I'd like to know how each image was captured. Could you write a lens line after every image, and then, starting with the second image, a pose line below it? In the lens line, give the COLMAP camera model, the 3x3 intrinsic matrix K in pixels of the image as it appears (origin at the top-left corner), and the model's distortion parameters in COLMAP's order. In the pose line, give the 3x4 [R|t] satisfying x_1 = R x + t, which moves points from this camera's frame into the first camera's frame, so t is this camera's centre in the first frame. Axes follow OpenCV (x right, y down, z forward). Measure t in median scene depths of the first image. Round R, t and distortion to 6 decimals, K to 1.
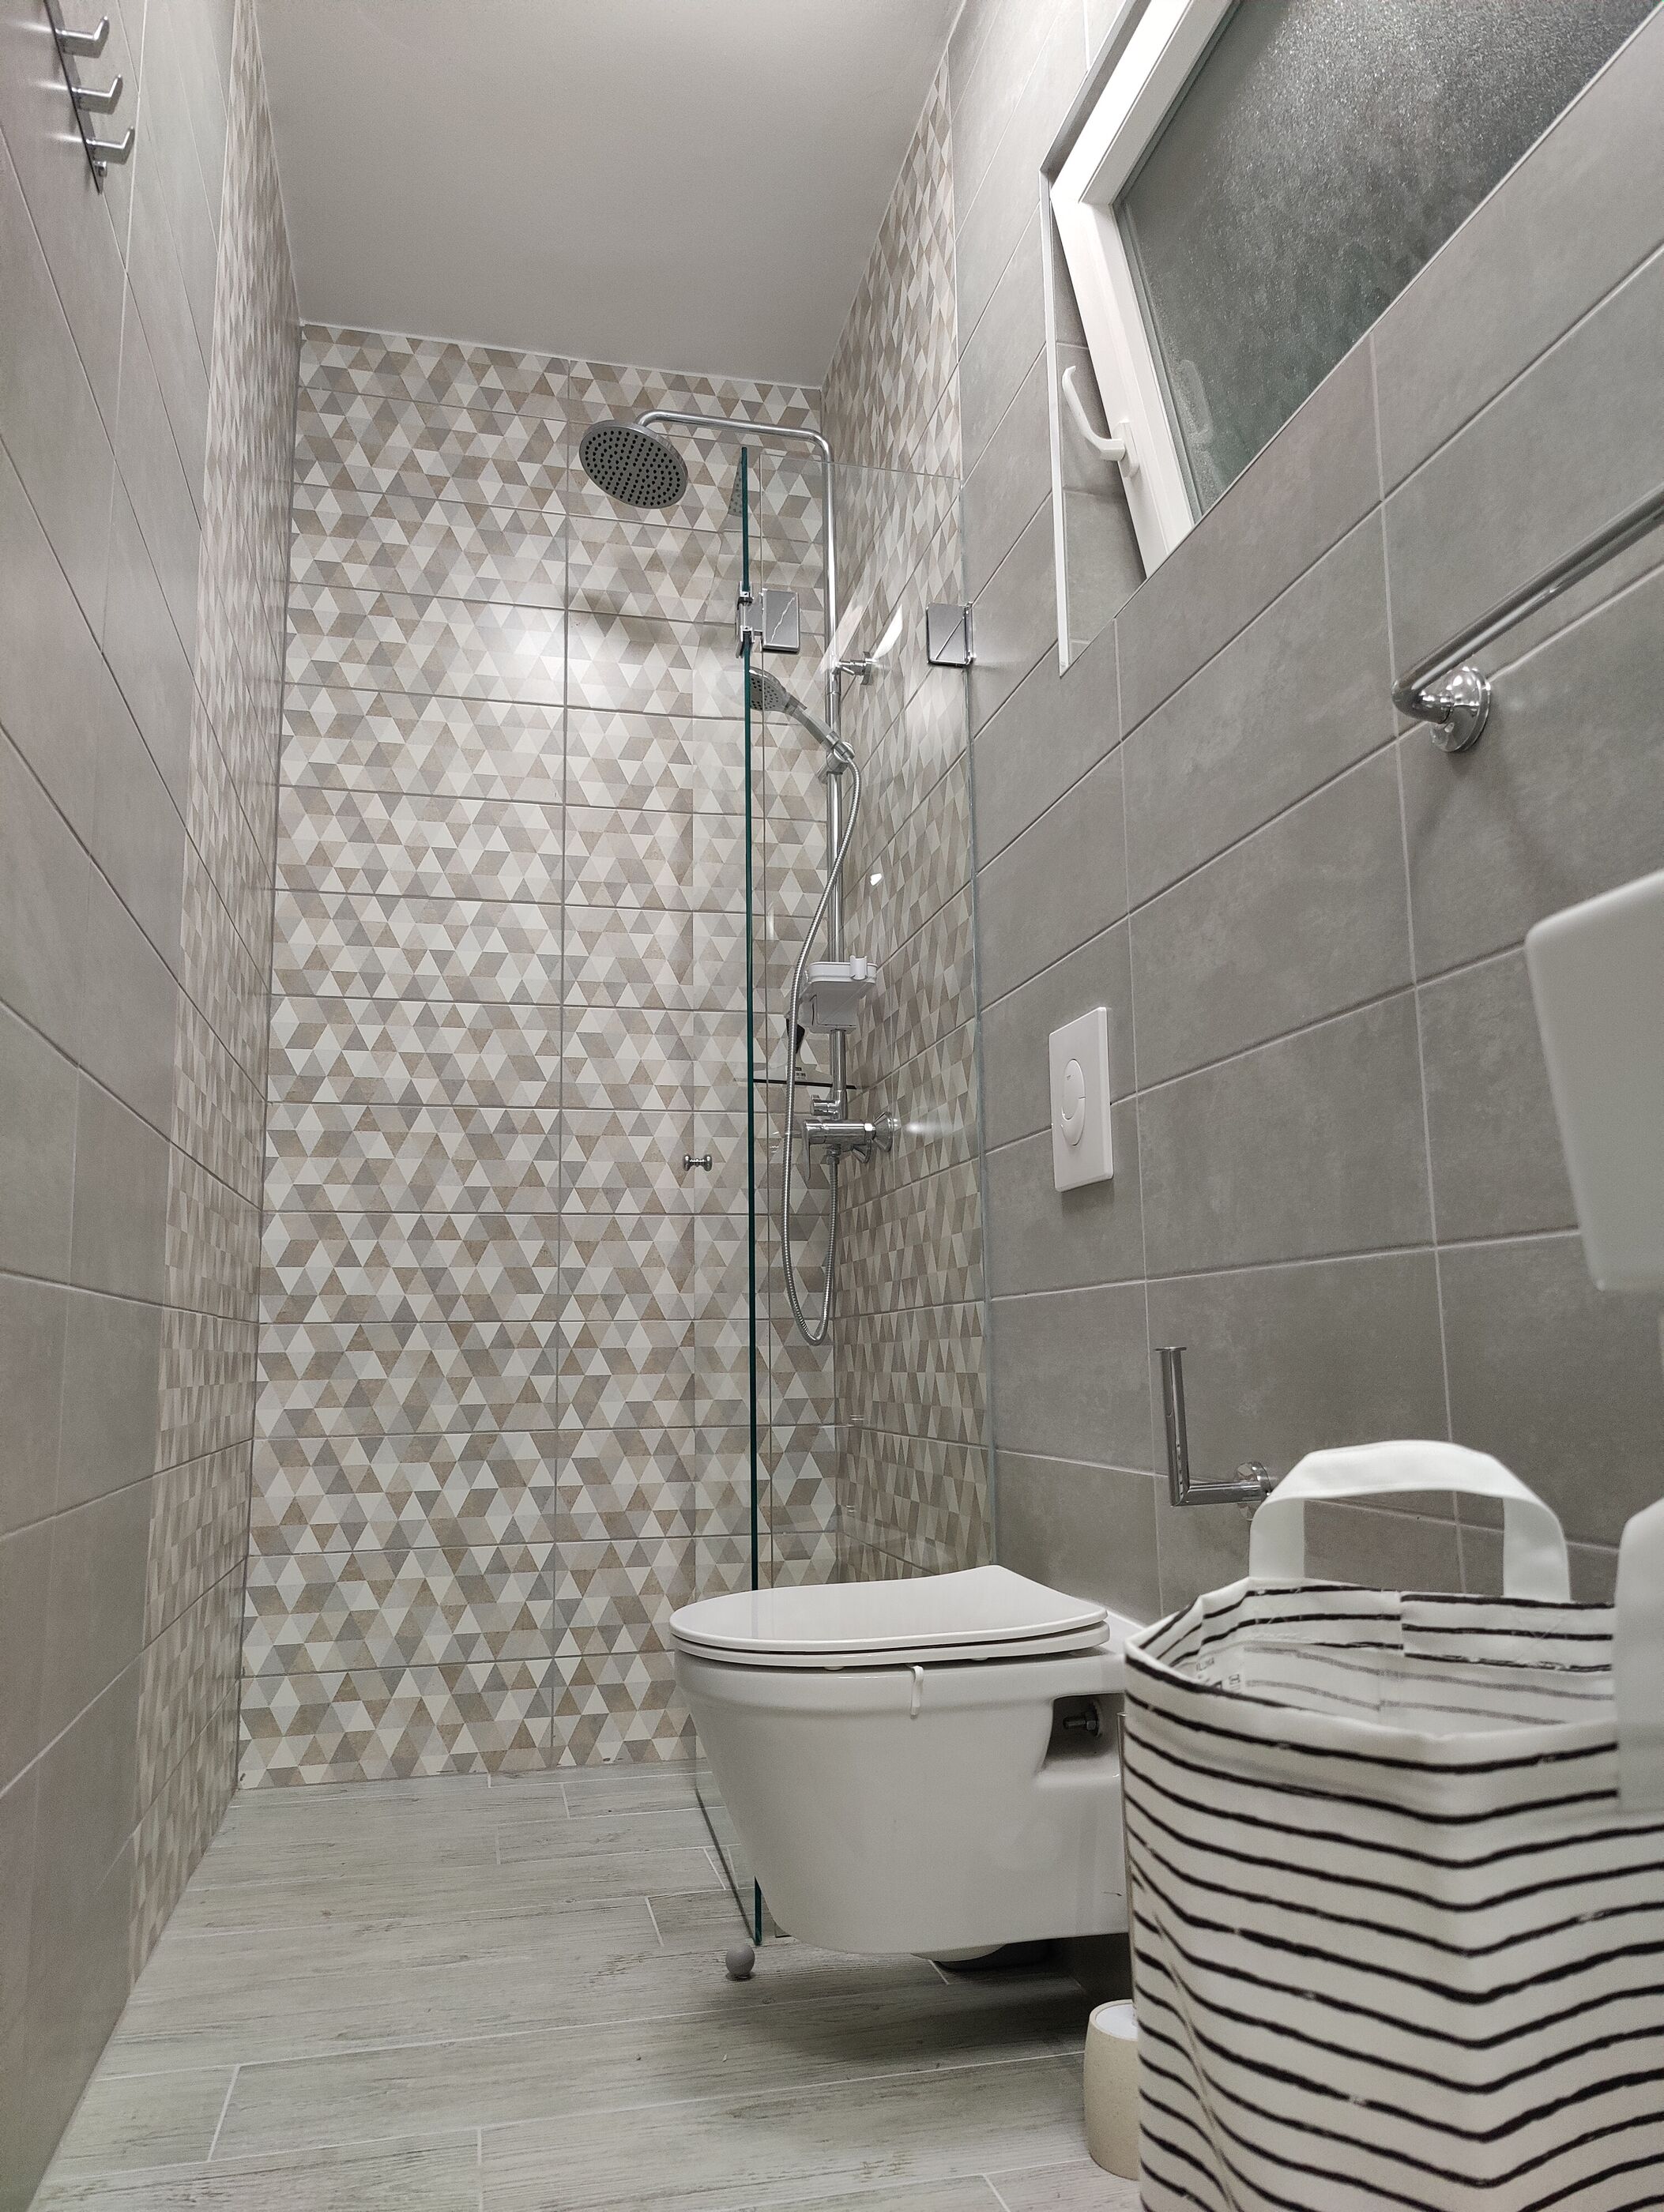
lens RADIAL K [[1526.3, 0, 842.3], [0, 1526.3, 1139.0], [0, 0, 1]] dist [0.028093, -0.039366]
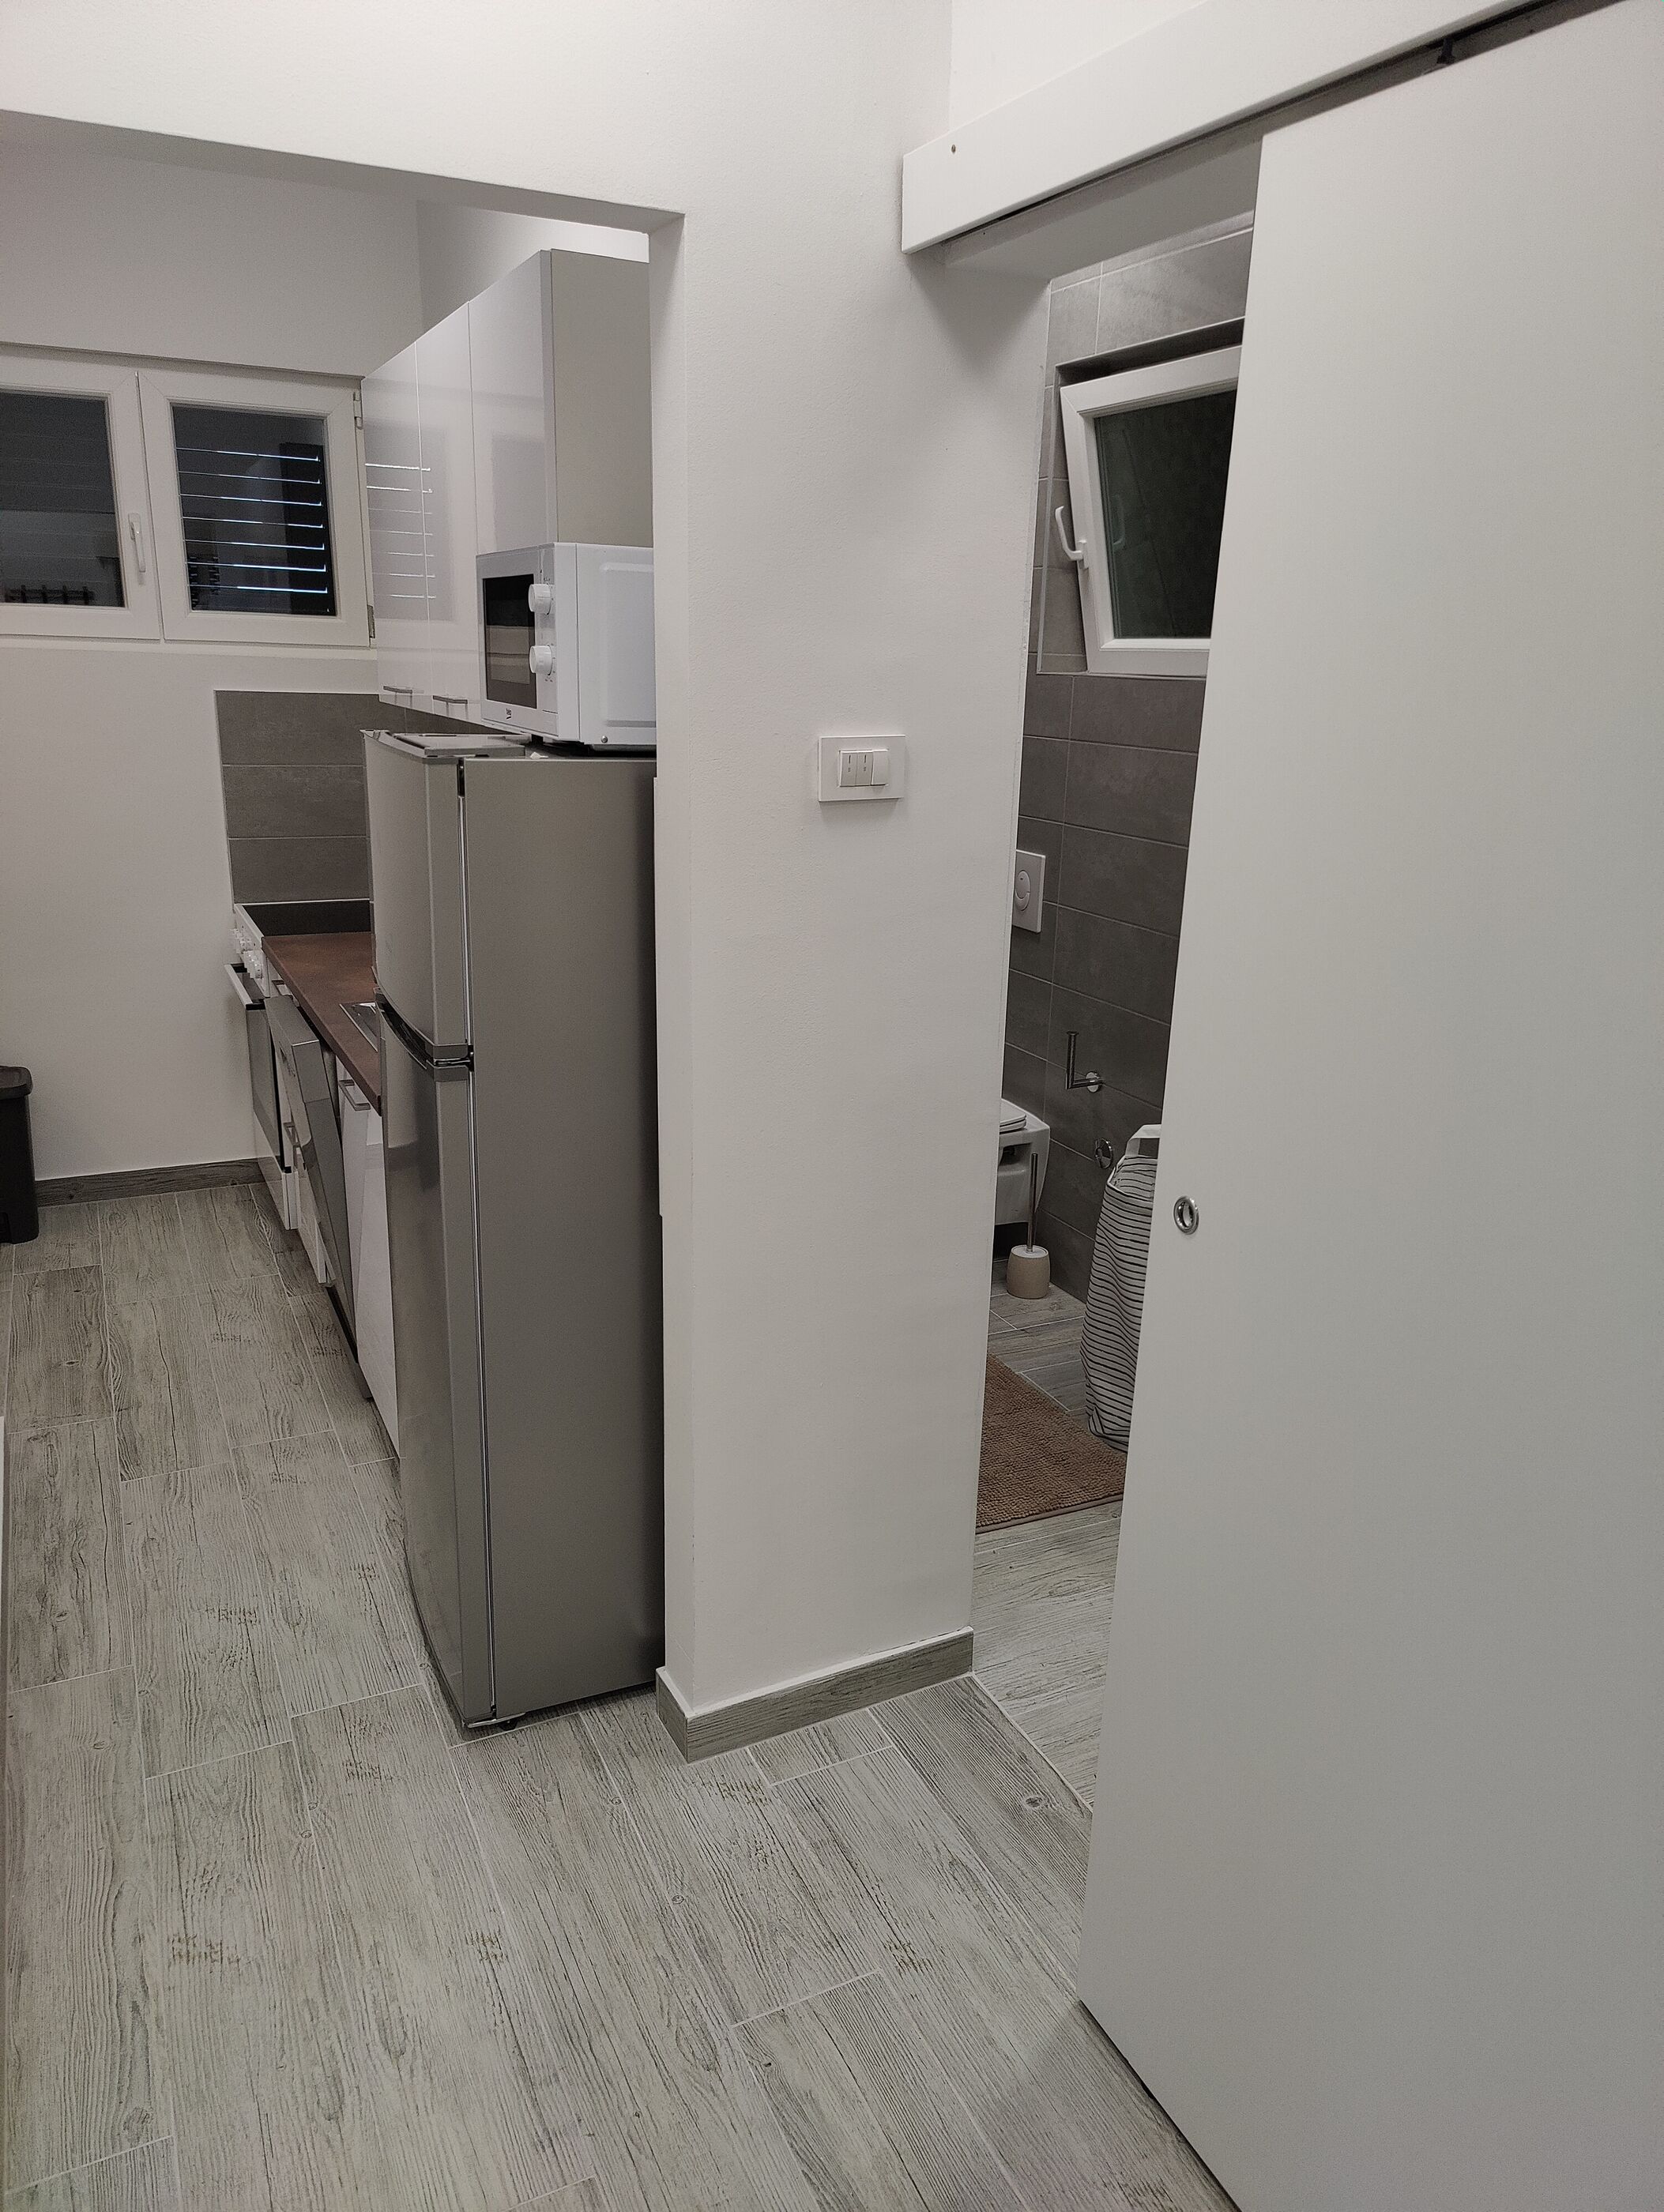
lens RADIAL K [[1505.3, 0, 832.0], [0, 1505.3, 1106.0], [0, 0, 1]] dist [0.029779, -0.037993]
pose [[0.979514, -0.017022, 0.200656, -1.265304], [-0.069093, 0.907527, 0.414272, -1.404975], [-0.189153, -0.419649, 0.887759, -2.279263]]
